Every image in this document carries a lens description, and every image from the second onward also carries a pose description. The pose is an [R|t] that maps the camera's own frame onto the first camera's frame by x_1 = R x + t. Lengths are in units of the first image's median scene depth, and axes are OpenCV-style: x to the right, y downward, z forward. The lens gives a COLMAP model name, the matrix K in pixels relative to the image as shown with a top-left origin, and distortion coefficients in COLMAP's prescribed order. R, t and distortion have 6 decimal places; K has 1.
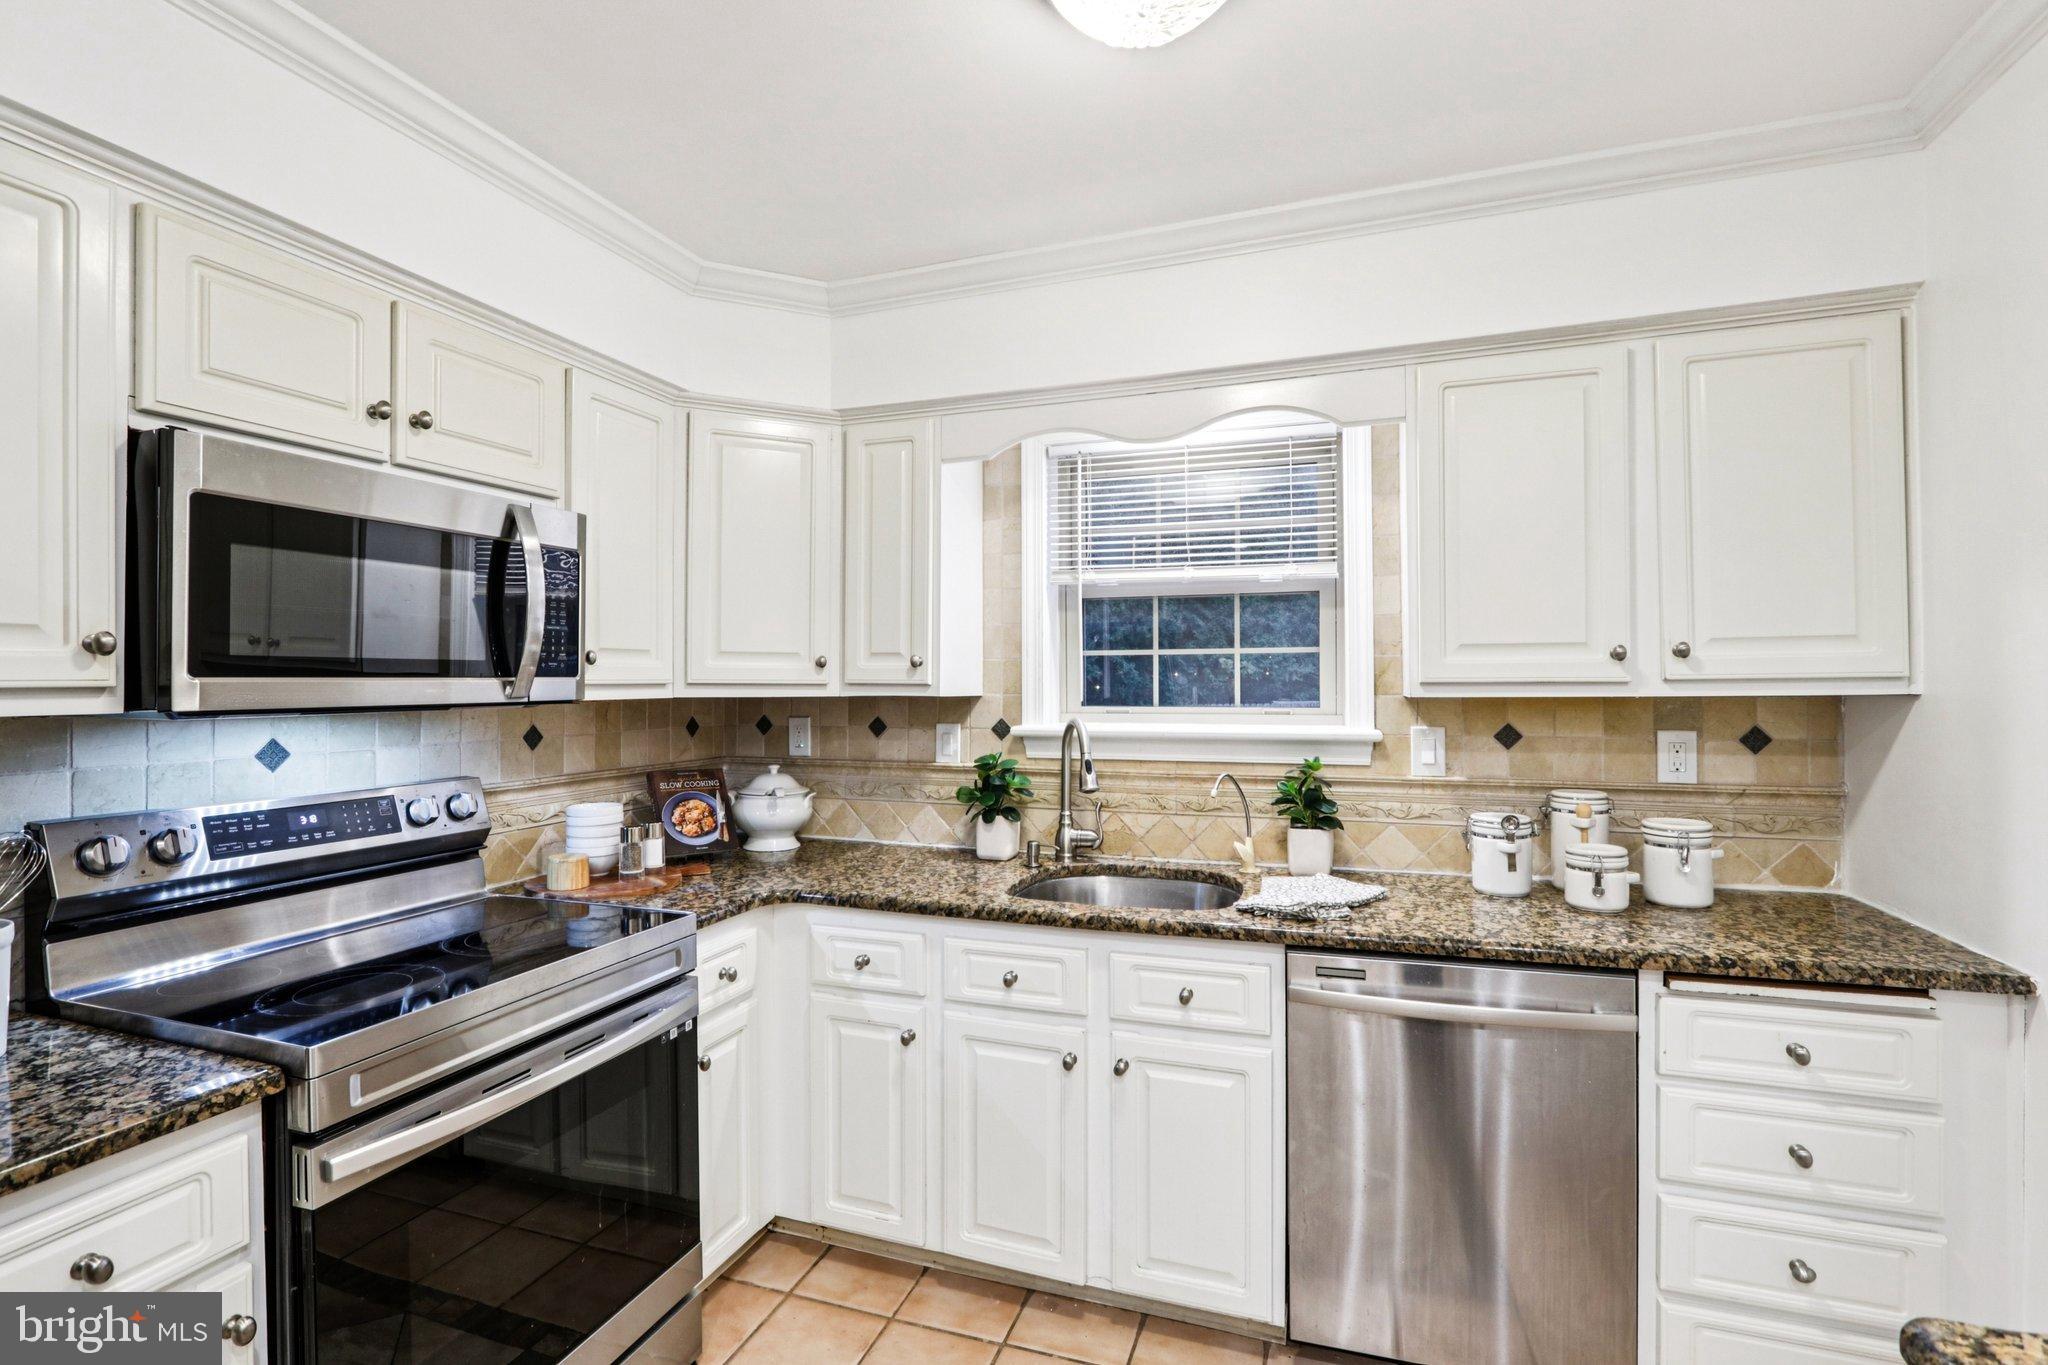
lens RADIAL K [[934.5, 0, 1024.0], [0, 934.5, 682.5], [0, 0, 1]] dist [-0.017019, 0.000213]
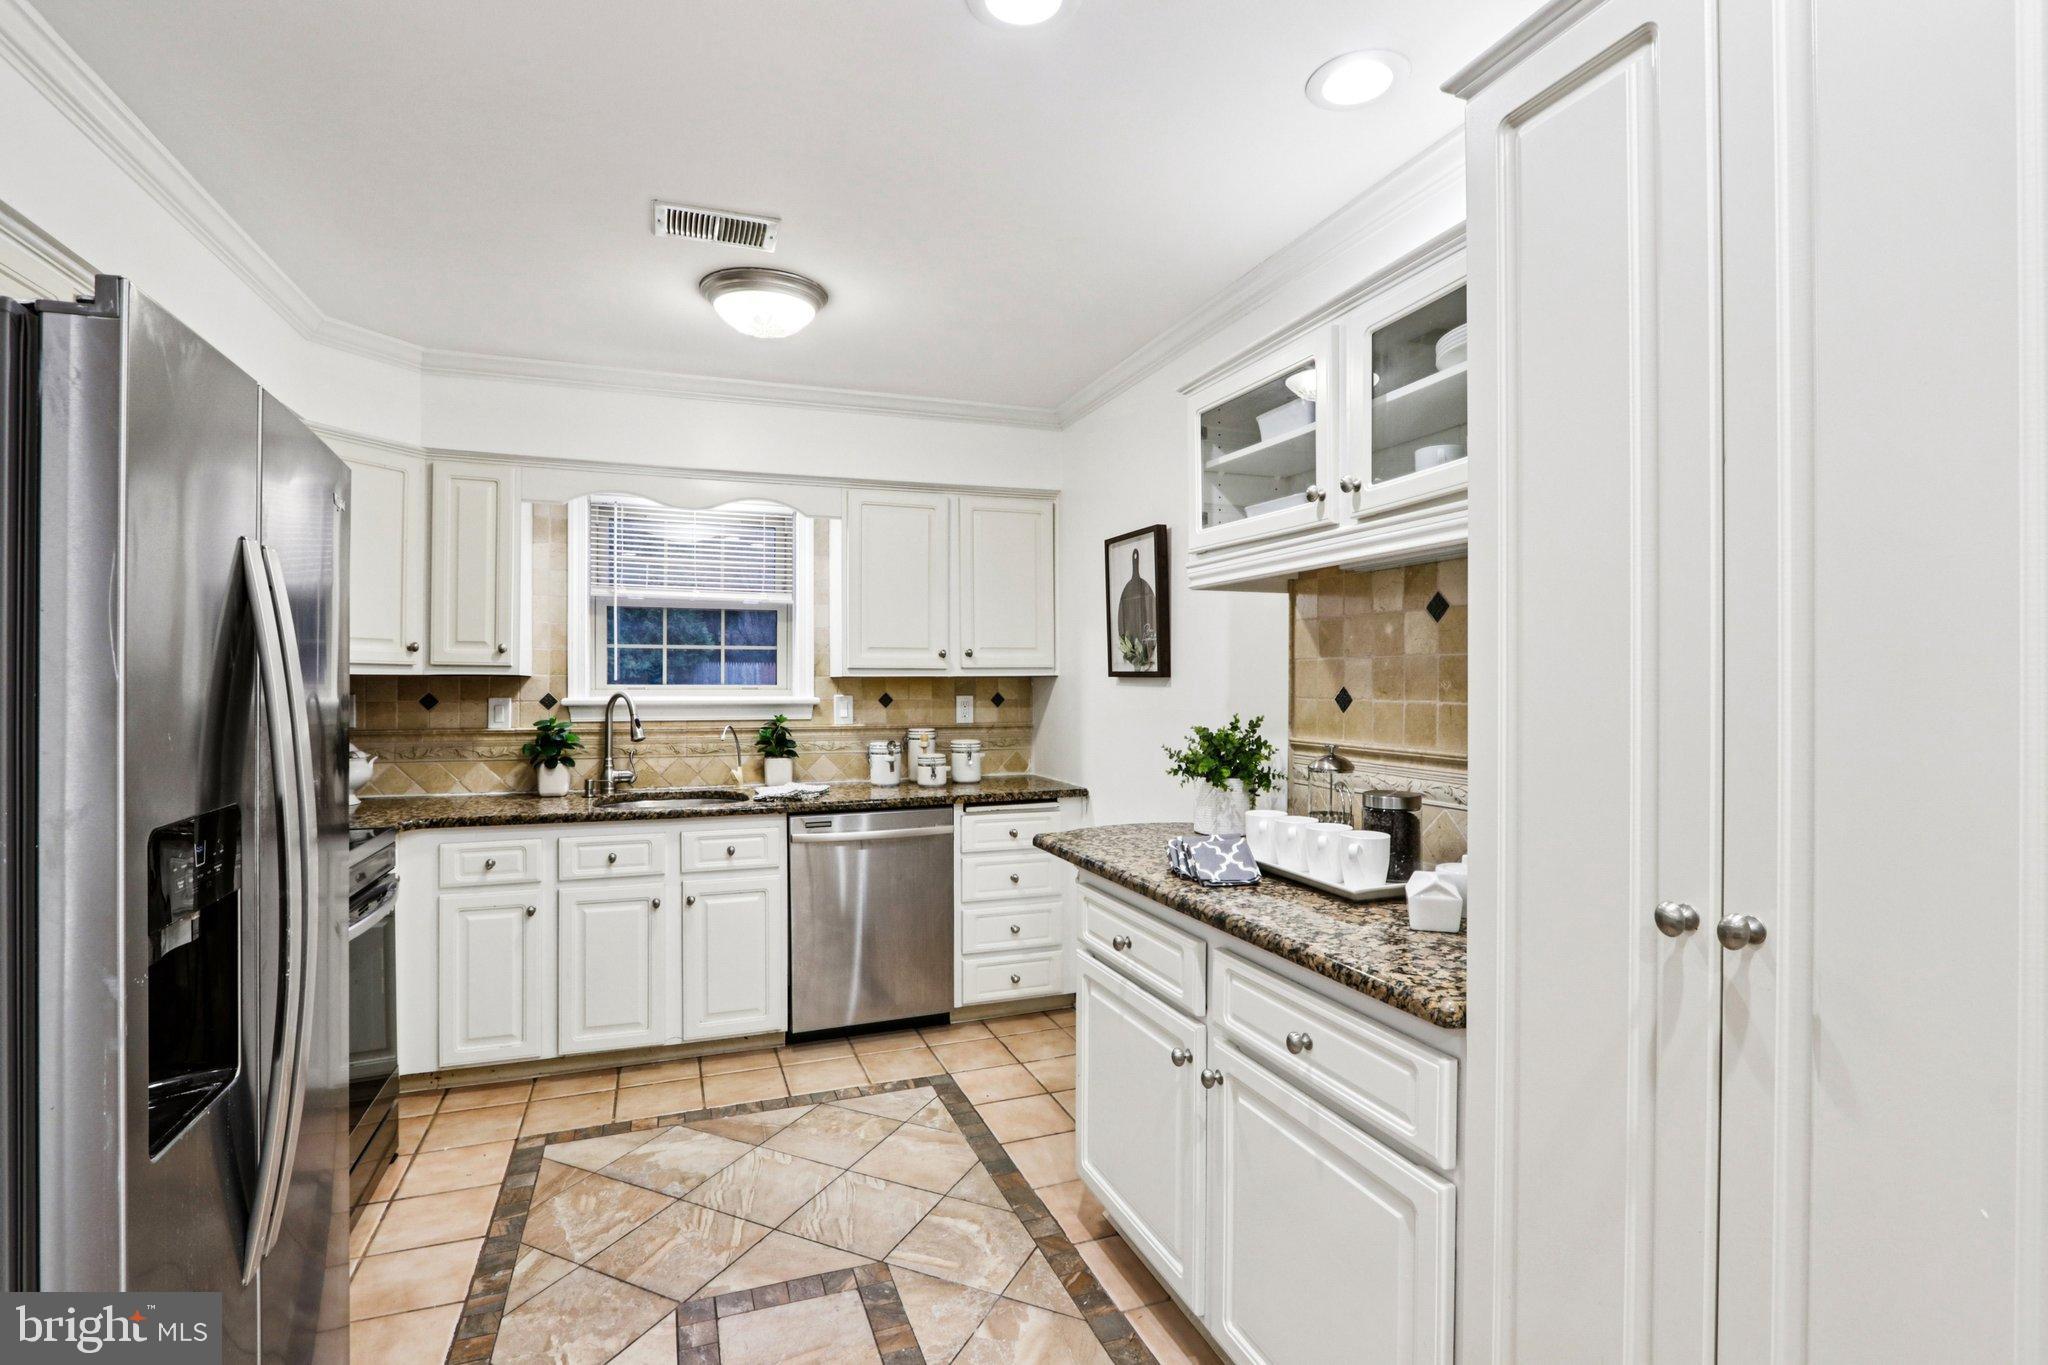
lens RADIAL K [[972.4, 0, 1024.0], [0, 972.4, 682.5], [0, 0, 1]] dist [-0.000142, 0.000070]
pose [[0.765528, 0.004235, 0.643388, -0.439490], [-0.004603, 0.999989, -0.001105, 0.024095], [-0.643386, -0.002116, 0.765539, -0.547751]]
